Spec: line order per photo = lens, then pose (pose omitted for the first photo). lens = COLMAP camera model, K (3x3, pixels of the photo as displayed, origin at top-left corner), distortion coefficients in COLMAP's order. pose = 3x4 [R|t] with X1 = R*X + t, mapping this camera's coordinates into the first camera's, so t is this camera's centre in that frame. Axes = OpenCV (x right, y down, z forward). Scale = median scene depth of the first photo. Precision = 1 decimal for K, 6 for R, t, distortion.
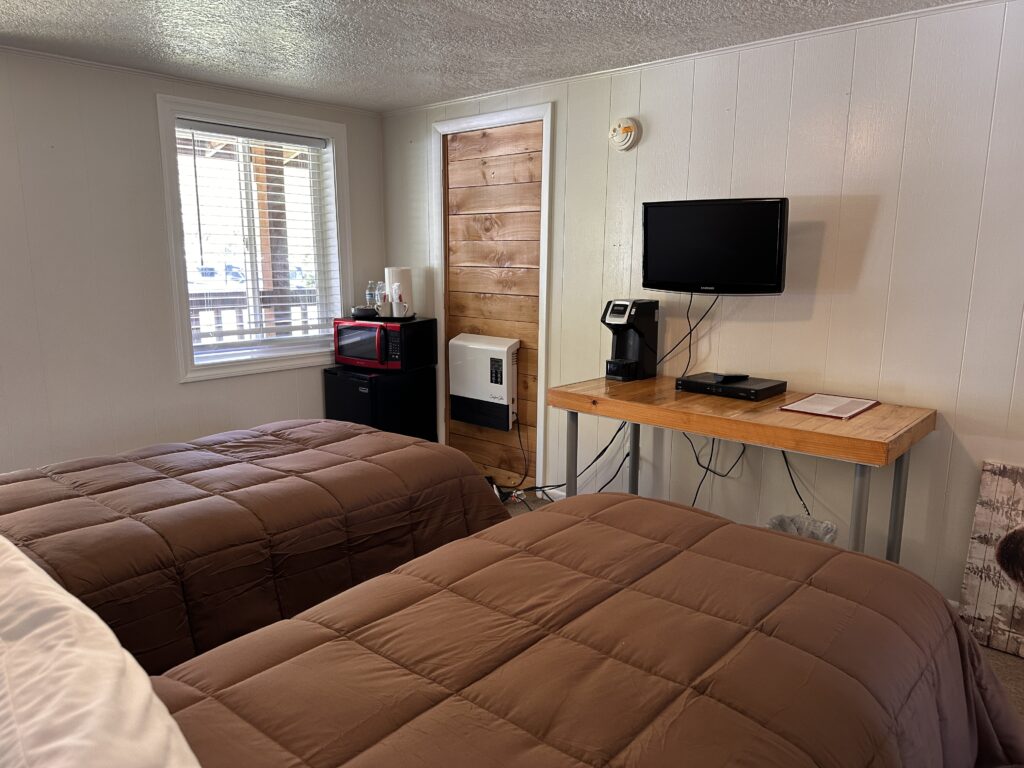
lens RADIAL K [[723.7, 0, 527.3], [0, 723.7, 381.0], [0, 0, 1]] dist [0.009237, -0.031562]
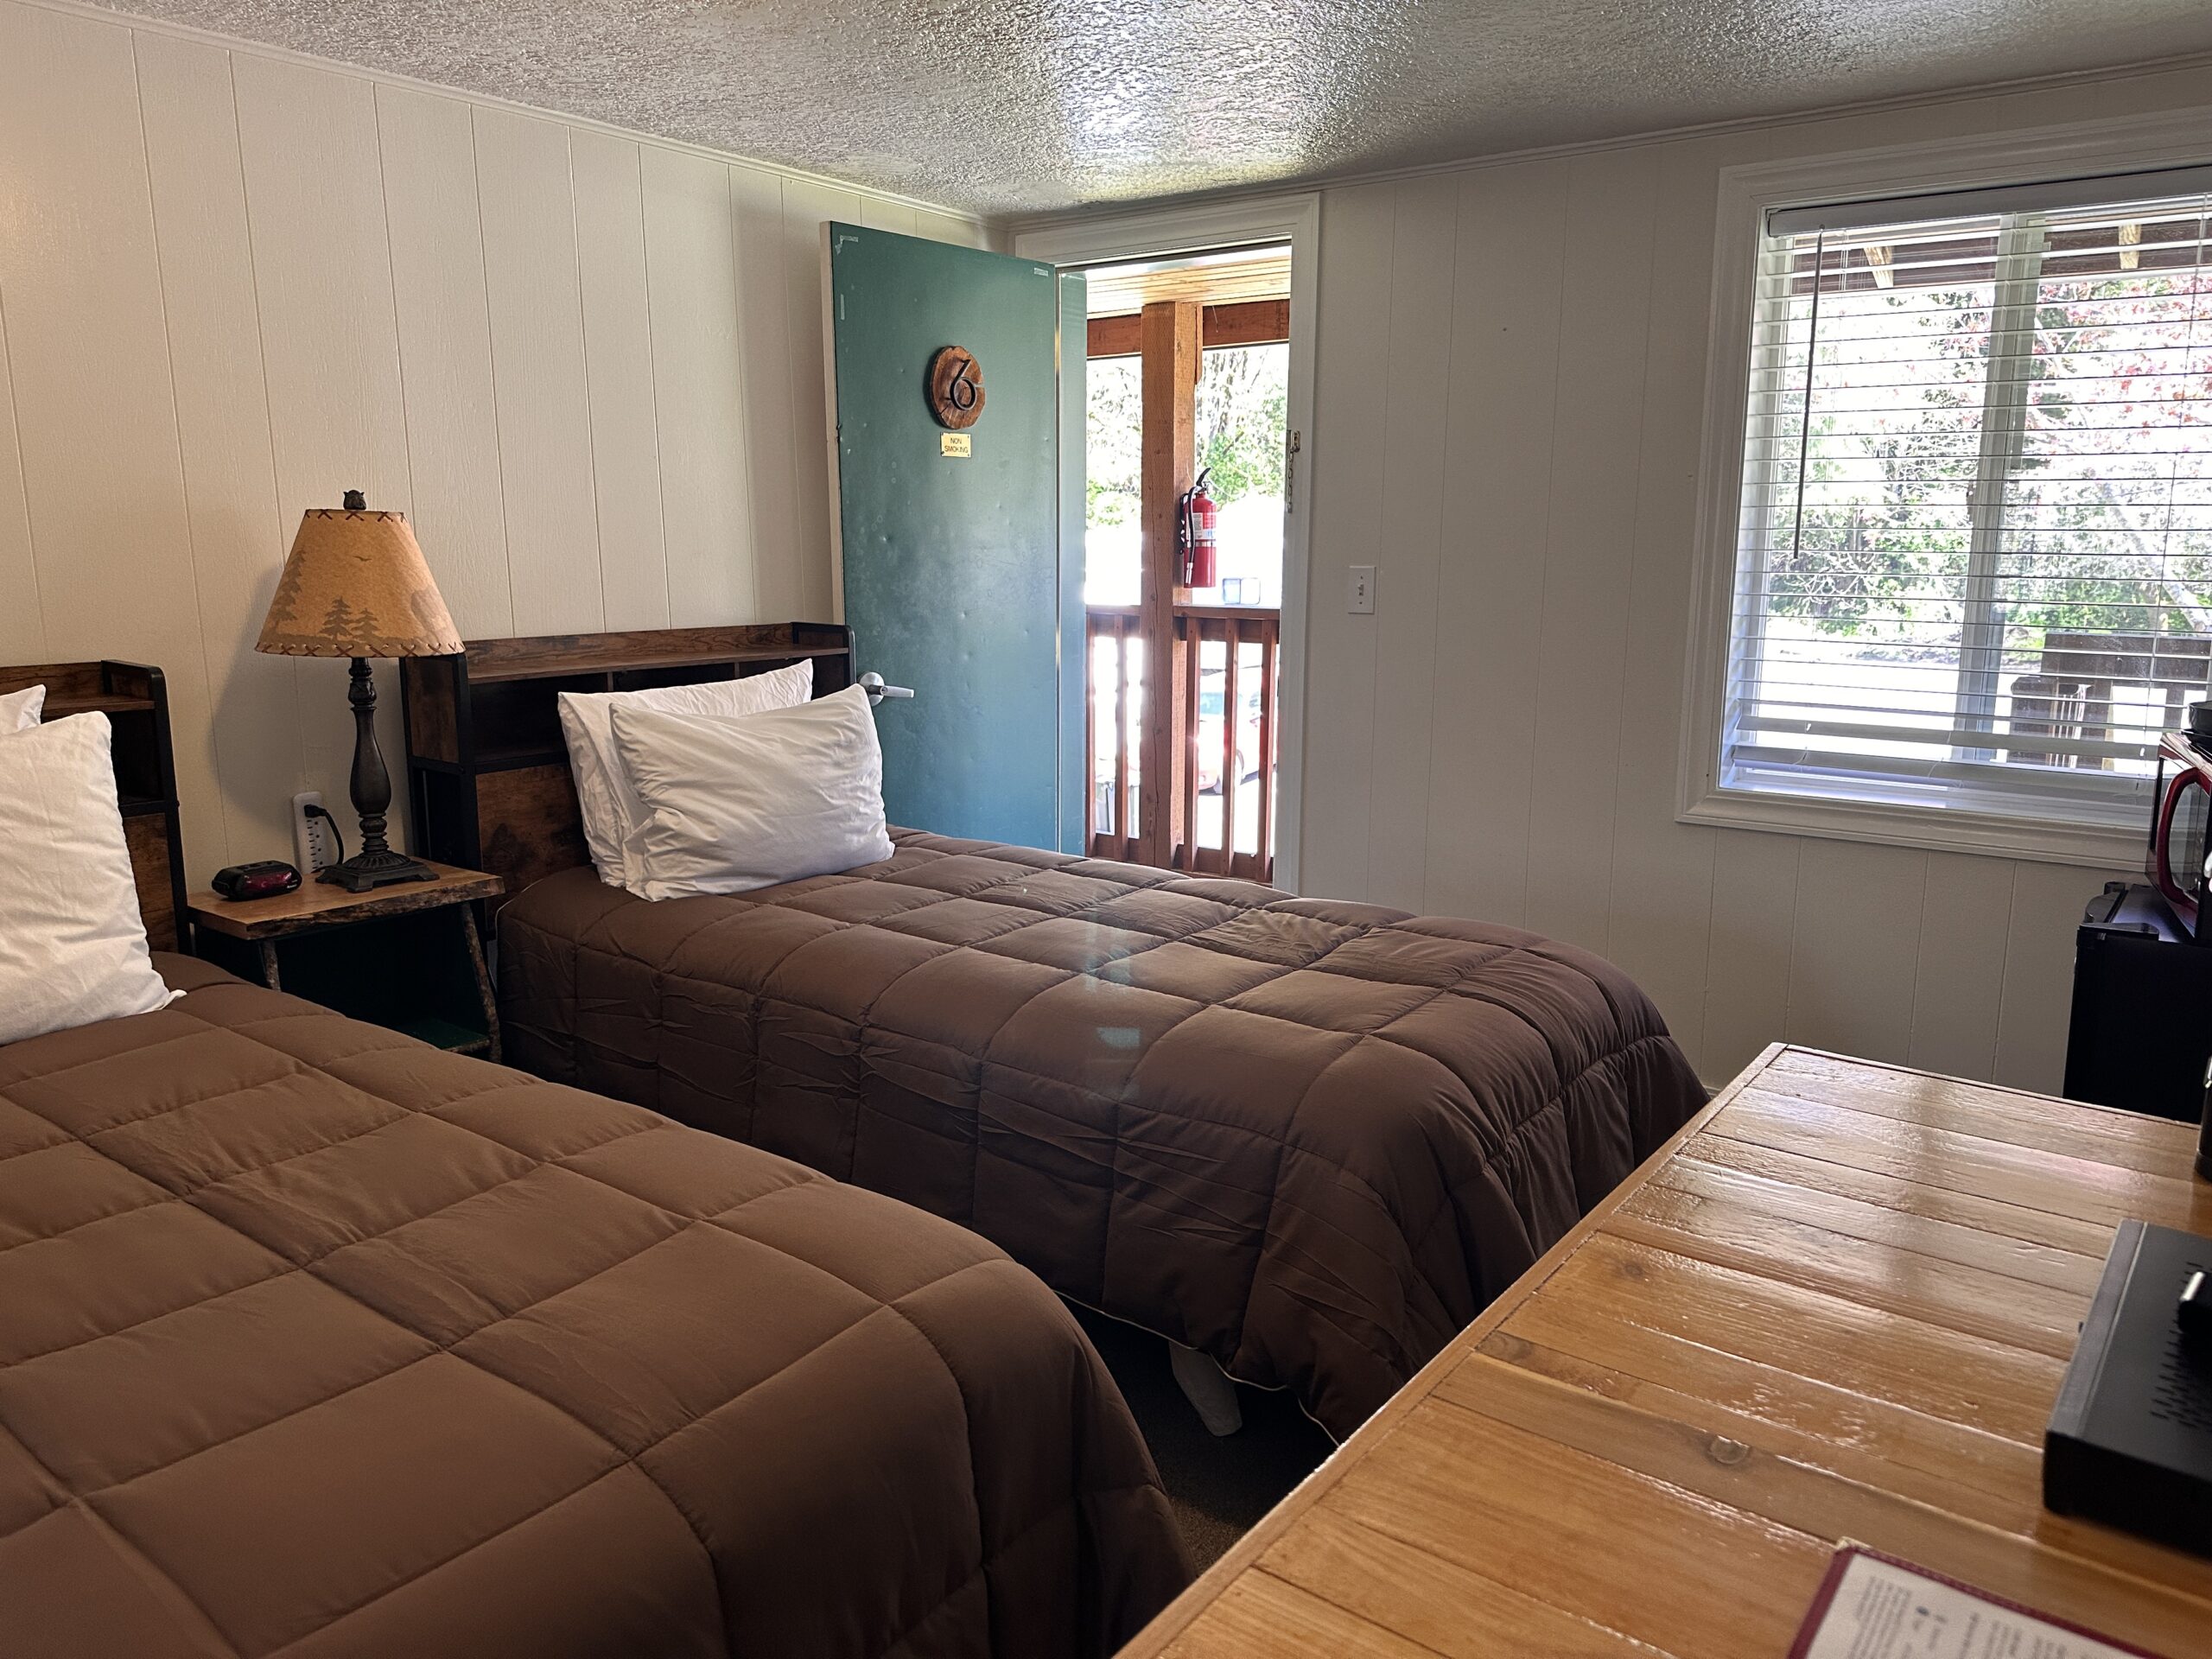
lens RADIAL K [[1563.3, 0, 1139.1], [0, 1563.3, 823.1], [0, 0, 1]] dist [0.009237, -0.031562]
pose [[0.050544, 0.170055, -0.984138, 0.749841], [-0.172554, 0.972065, 0.159106, -0.153007], [0.983702, 0.161775, 0.078476, 0.995917]]
